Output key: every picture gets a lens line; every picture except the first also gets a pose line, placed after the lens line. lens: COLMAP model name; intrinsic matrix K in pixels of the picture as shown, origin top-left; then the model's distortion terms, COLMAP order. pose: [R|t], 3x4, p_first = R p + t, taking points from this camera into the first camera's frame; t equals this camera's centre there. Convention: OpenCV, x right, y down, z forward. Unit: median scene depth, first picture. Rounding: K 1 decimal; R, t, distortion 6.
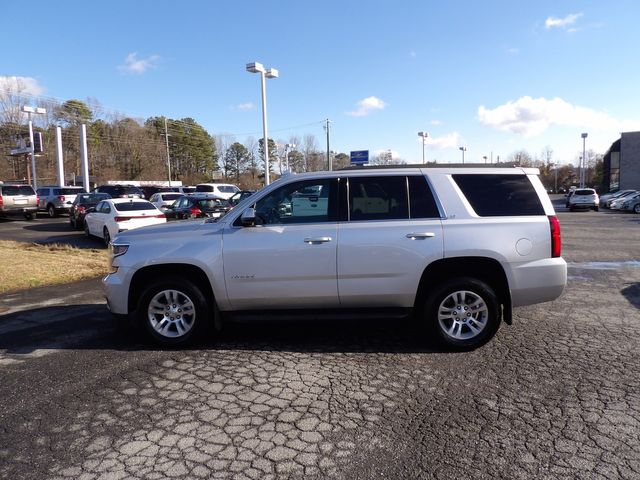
lens RADIAL K [[455.1, 0, 324.7], [0, 455.1, 235.3], [0, 0, 1]] dist [-0.019266, 0.027885]
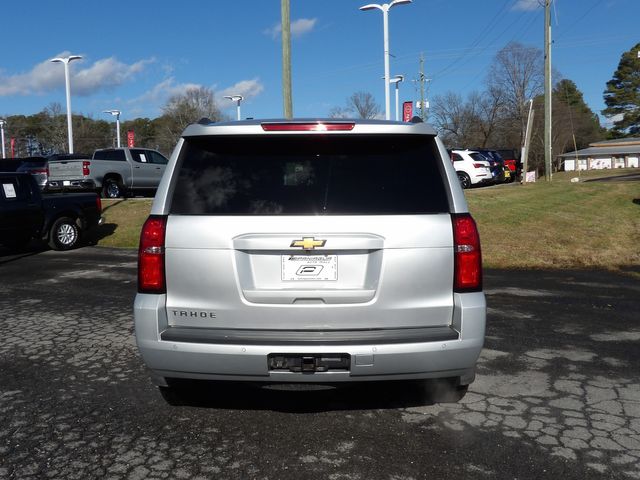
lens RADIAL K [[625.7, 0, 324.7], [0, 625.7, 230.9], [0, 0, 1]] dist [0.014865, 0.000000]
pose [[0.027610, 0.091782, -0.995396, 1.252611], [-0.074646, 0.993185, 0.089508, -0.105494], [0.996828, 0.071831, 0.034273, 1.186285]]
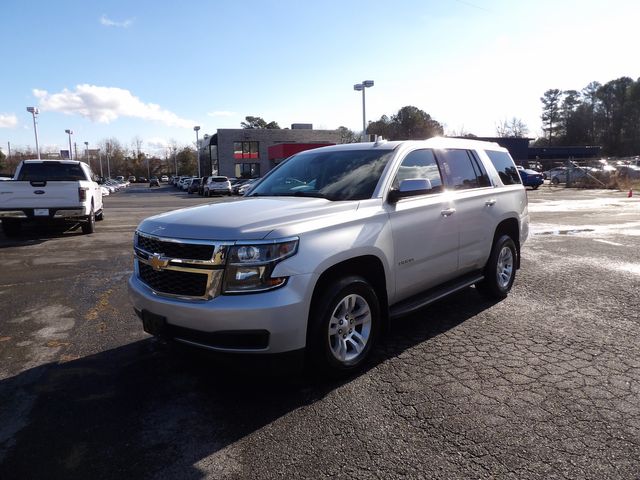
lens RADIAL K [[455.1, 0, 329.4], [0, 455.1, 238.3], [0, 0, 1]] dist [-0.019266, 0.027885]
pose [[0.635837, -0.098493, 0.765514, -0.903972], [0.076620, 0.994980, 0.064376, -0.014549], [-0.768011, 0.017721, 0.640191, 0.578469]]
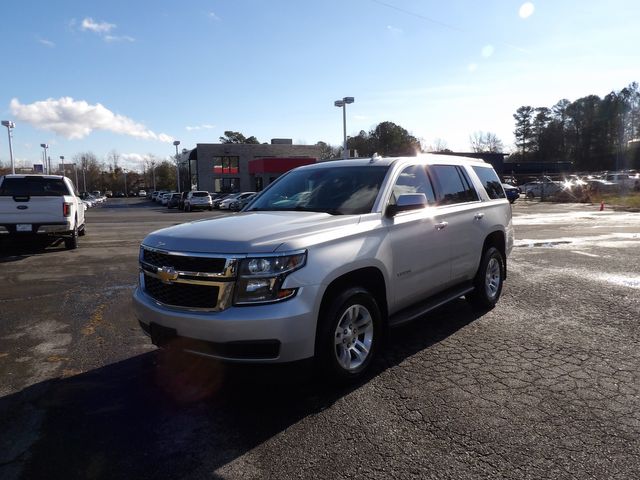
lens RADIAL K [[455.1, 0, 330.0], [0, 455.1, 238.2], [0, 0, 1]] dist [-0.019266, 0.027885]
pose [[0.598953, -0.078258, 0.796951, -0.952181], [0.081160, 0.996021, 0.036809, -0.017014], [-0.796661, 0.042634, 0.602921, 0.591508]]
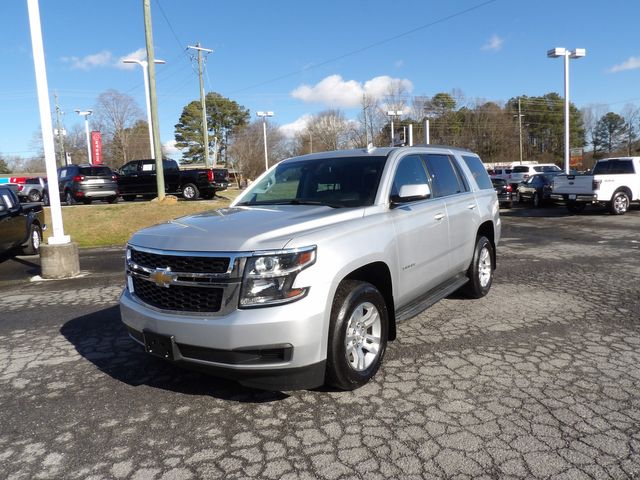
lens RADIAL K [[455.1, 0, 322.1], [0, 455.1, 233.5], [0, 0, 1]] dist [-0.019266, 0.027885]
pose [[0.719454, 0.061836, -0.691782, 0.992567], [-0.035389, 0.997999, 0.052403, 0.057697], [0.693638, -0.013220, 0.720202, -0.652800]]
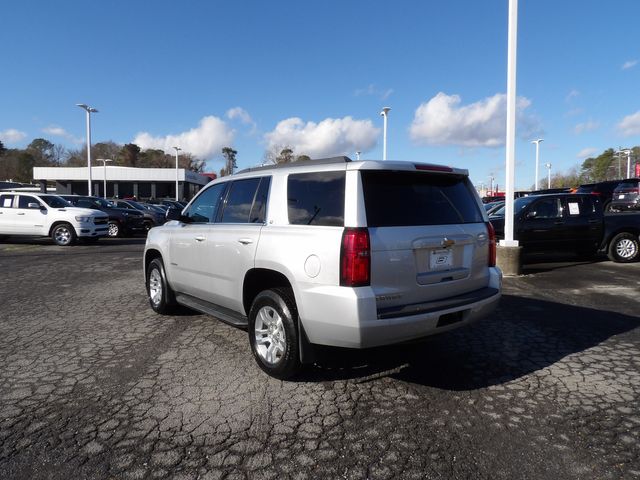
lens RADIAL K [[455.1, 0, 322.2], [0, 455.1, 235.3], [0, 0, 1]] dist [-0.019266, 0.027885]
pose [[-0.868521, 0.053642, -0.492741, 0.784914], [-0.025156, 0.988075, 0.151907, -0.121233], [0.495014, 0.144330, -0.856814, 1.311052]]
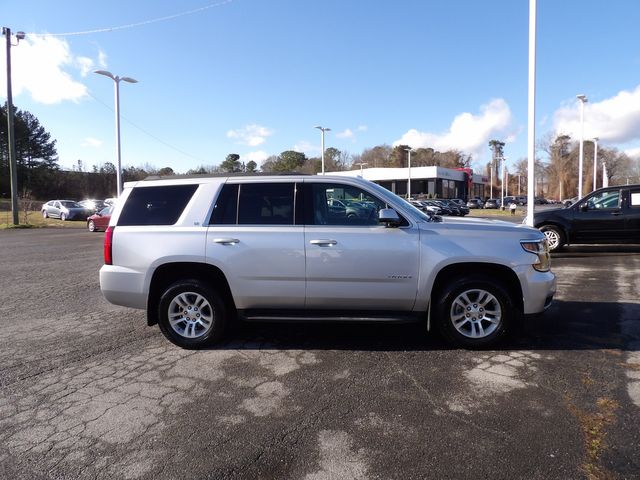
lens RADIAL K [[455.1, 0, 315.1], [0, 455.1, 239.3], [0, 0, 1]] dist [-0.019266, 0.027885]
pose [[-0.995521, 0.037063, 0.086969, -0.068953], [0.050872, 0.985416, 0.162381, -0.195649], [-0.079682, 0.166078, -0.982888, 2.423157]]
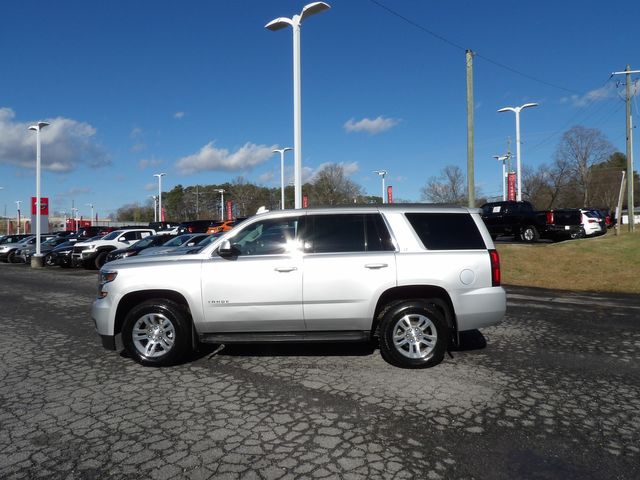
lens RADIAL K [[455.1, 0, 324.0], [0, 455.1, 234.1], [0, 0, 1]] dist [-0.019266, 0.027885]
pose [[-0.170354, 0.021831, -0.985141, 1.592402], [-0.078812, 0.996250, 0.035705, -0.073676], [0.982226, 0.083723, -0.167995, 0.493536]]
